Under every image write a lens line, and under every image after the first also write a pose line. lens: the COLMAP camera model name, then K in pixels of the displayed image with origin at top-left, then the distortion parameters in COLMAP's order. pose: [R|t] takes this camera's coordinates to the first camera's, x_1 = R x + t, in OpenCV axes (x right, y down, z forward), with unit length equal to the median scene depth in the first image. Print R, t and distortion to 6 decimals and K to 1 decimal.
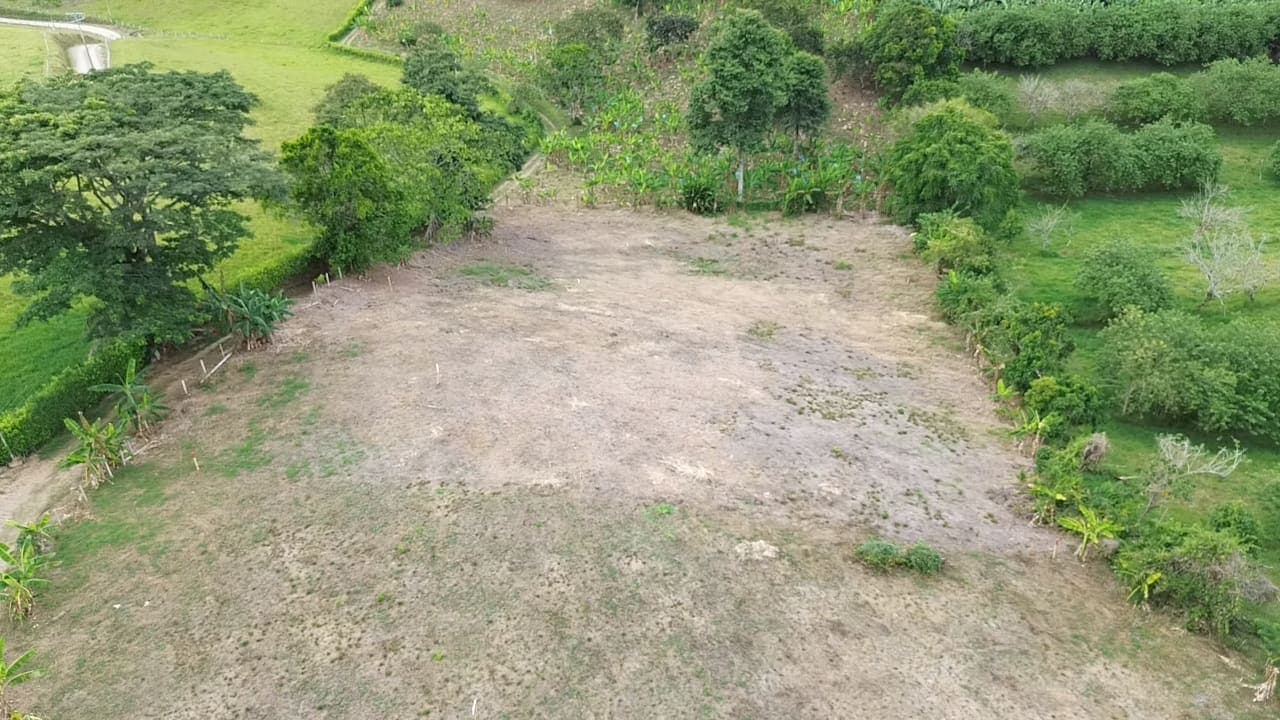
lens RADIAL K [[908.1, 0, 645.0], [0, 908.1, 362.3], [0, 0, 1]] dist [0.060844, -0.062856]
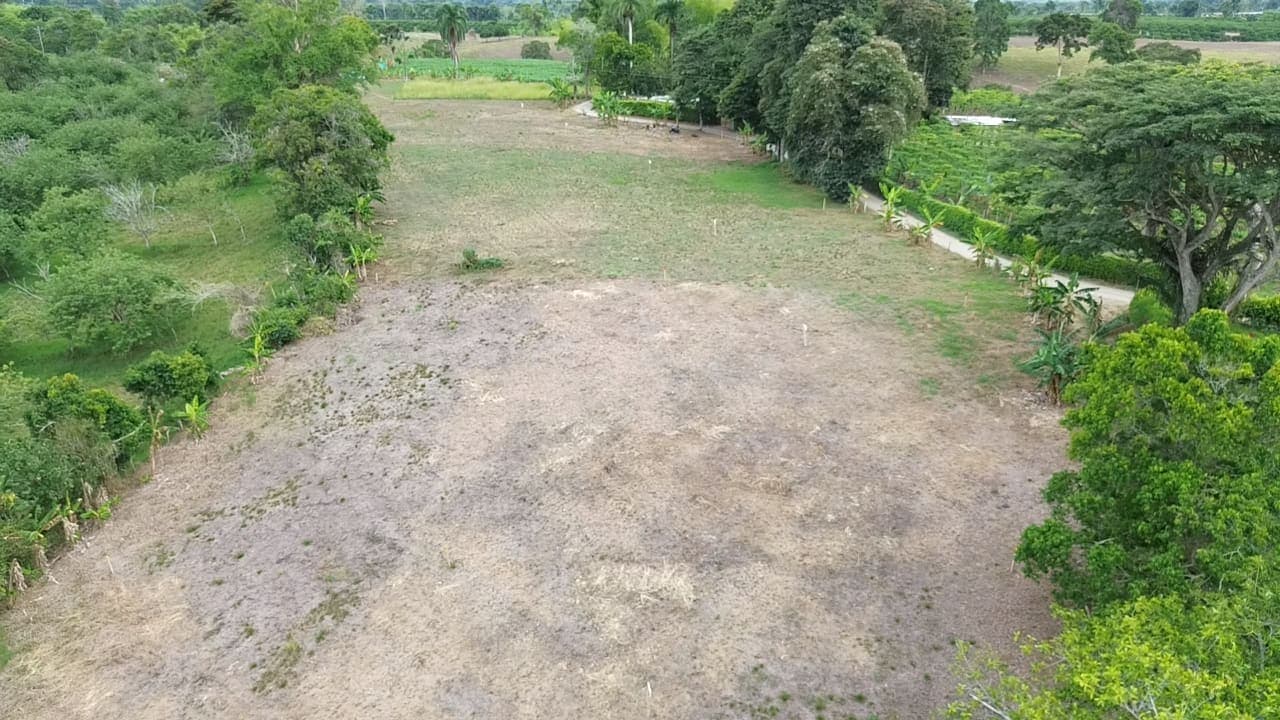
lens RADIAL K [[908.1, 0, 639.9], [0, 908.1, 355.9], [0, 0, 1]] dist [0.060844, -0.062856]
pose [[-0.993489, -0.038526, 0.107217, -0.096624], [0.063313, 0.595690, 0.800715, -0.480464], [-0.094716, 0.802290, -0.589372, 0.998574]]
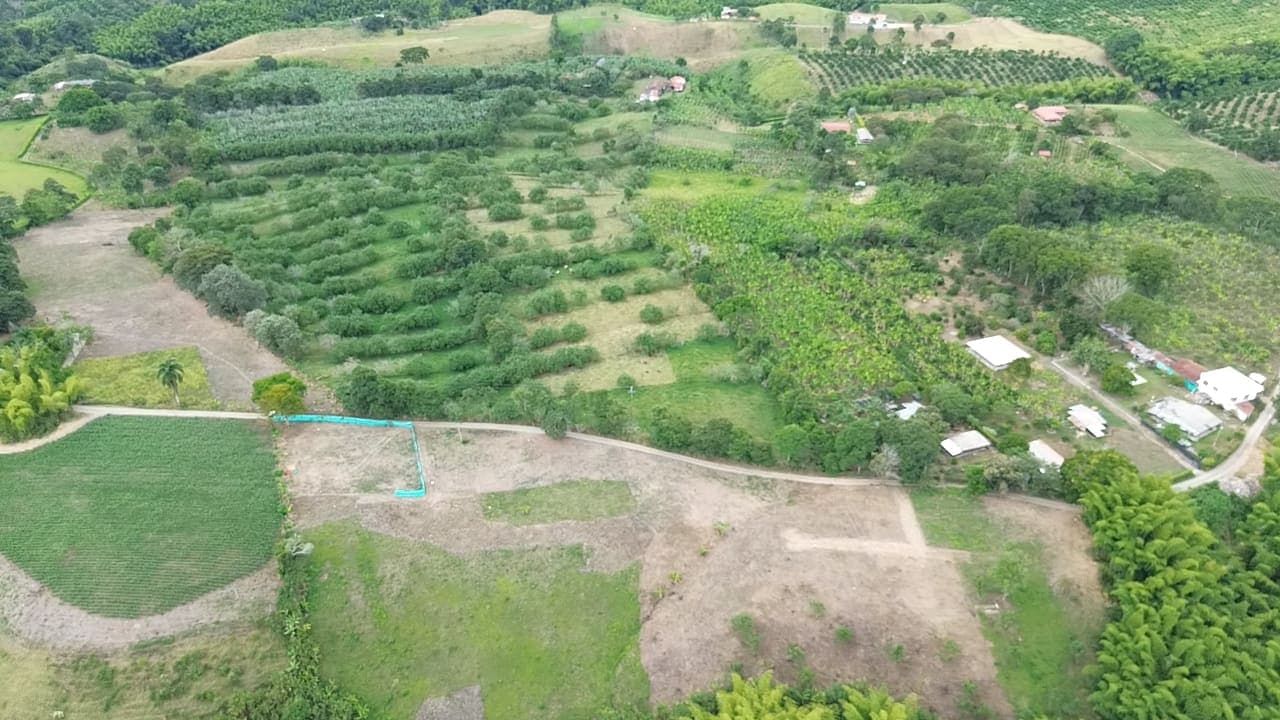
lens RADIAL K [[908.1, 0, 638.5], [0, 908.1, 357.0], [0, 0, 1]] dist [0.060844, -0.062856]
pose [[0.959901, -0.142578, 0.241375, 1.404386], [0.141097, 0.989717, 0.023500, 0.873913], [-0.242243, 0.011500, 0.970147, -4.327531]]
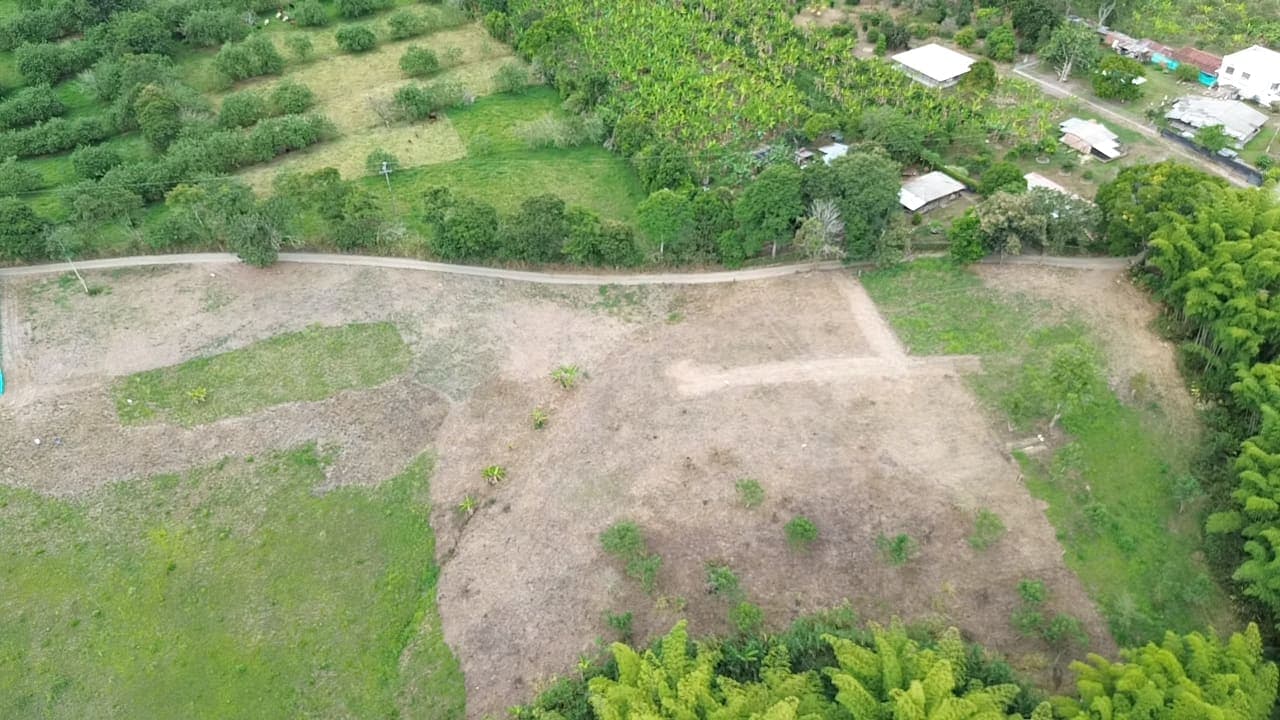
lens RADIAL K [[908.1, 0, 638.0], [0, 908.1, 359.2], [0, 0, 1]] dist [0.060844, -0.062856]
pose [[0.880703, -0.311191, 0.357103, 1.783916], [0.245022, 0.944508, 0.218789, 1.136037], [-0.405372, -0.105190, 0.908080, -3.222899]]
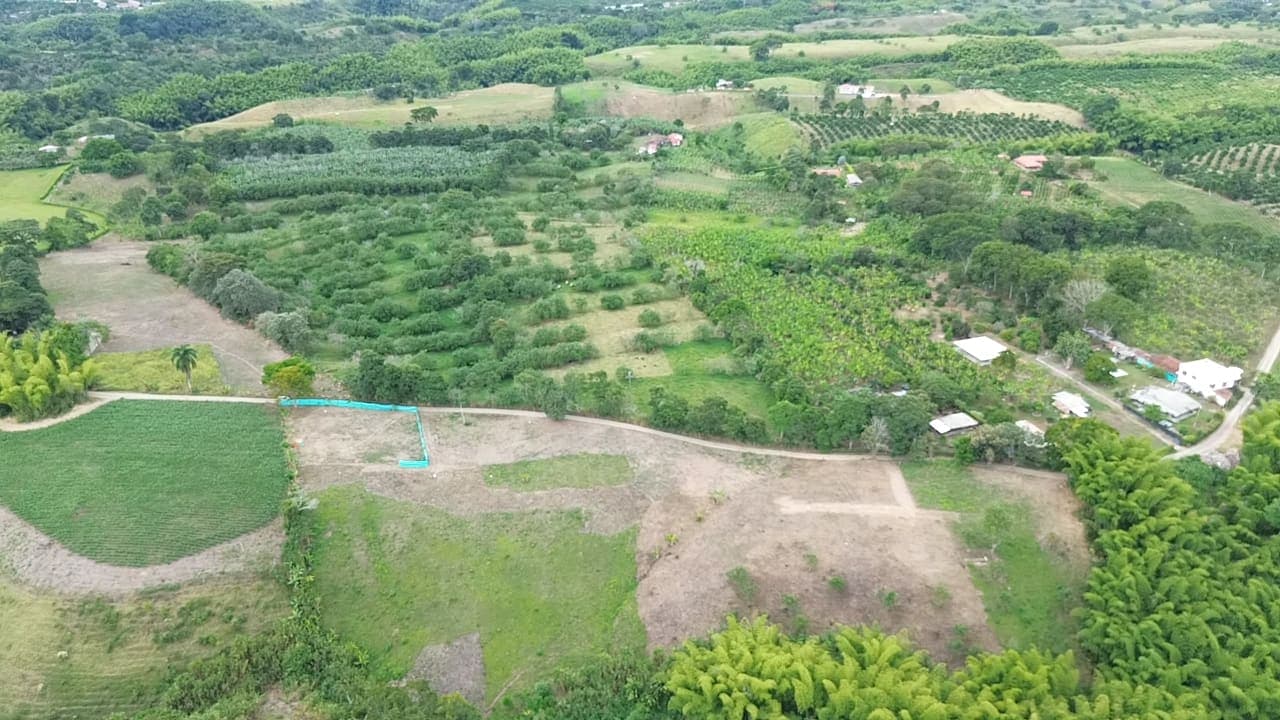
lens RADIAL K [[908.1, 0, 639.0], [0, 908.1, 356.0], [0, 0, 1]] dist [0.060844, -0.062856]
pose [[0.959886, -0.114458, 0.255965, 1.333377], [0.138453, 0.987315, -0.077717, 1.237888], [-0.243823, 0.110039, 0.963557, -4.415701]]
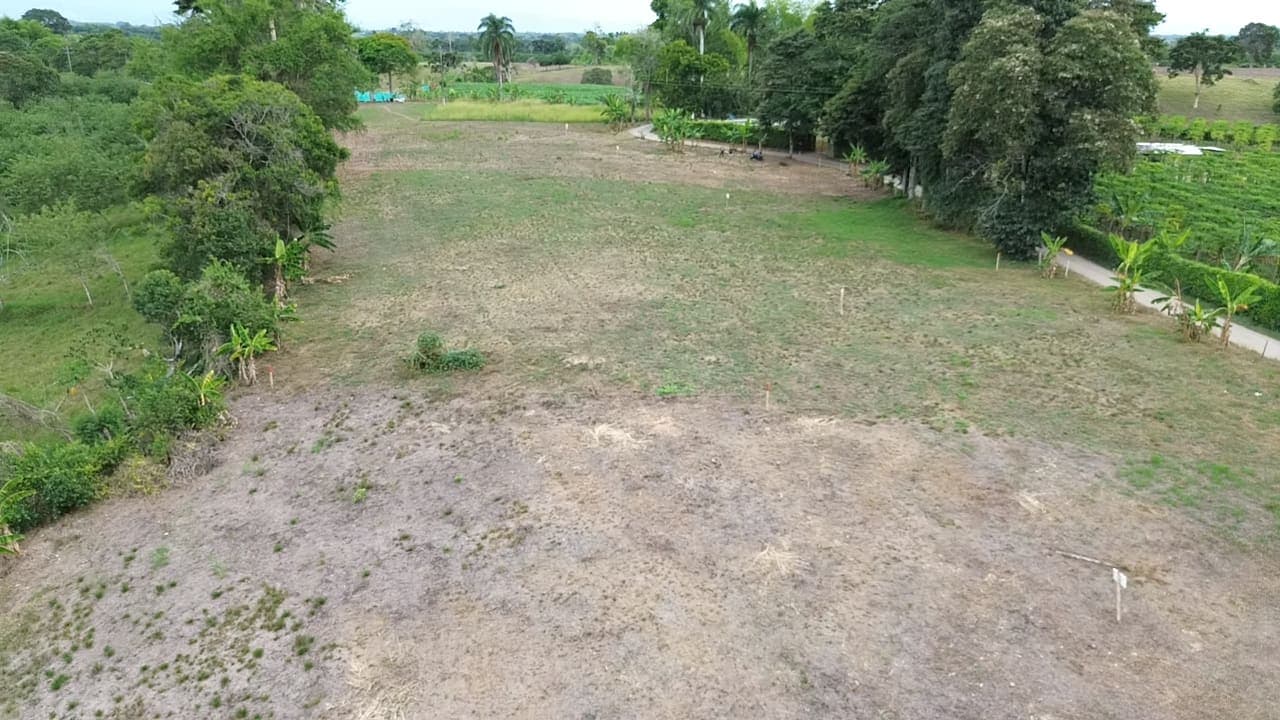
lens RADIAL K [[908.1, 0, 635.9], [0, 908.1, 347.7], [0, 0, 1]] dist [0.060844, -0.062856]
pose [[-0.982271, -0.059095, 0.177907, -0.048307], [0.100406, 0.635570, 0.765486, -0.251319], [-0.158309, 0.769778, -0.618369, 0.745859]]
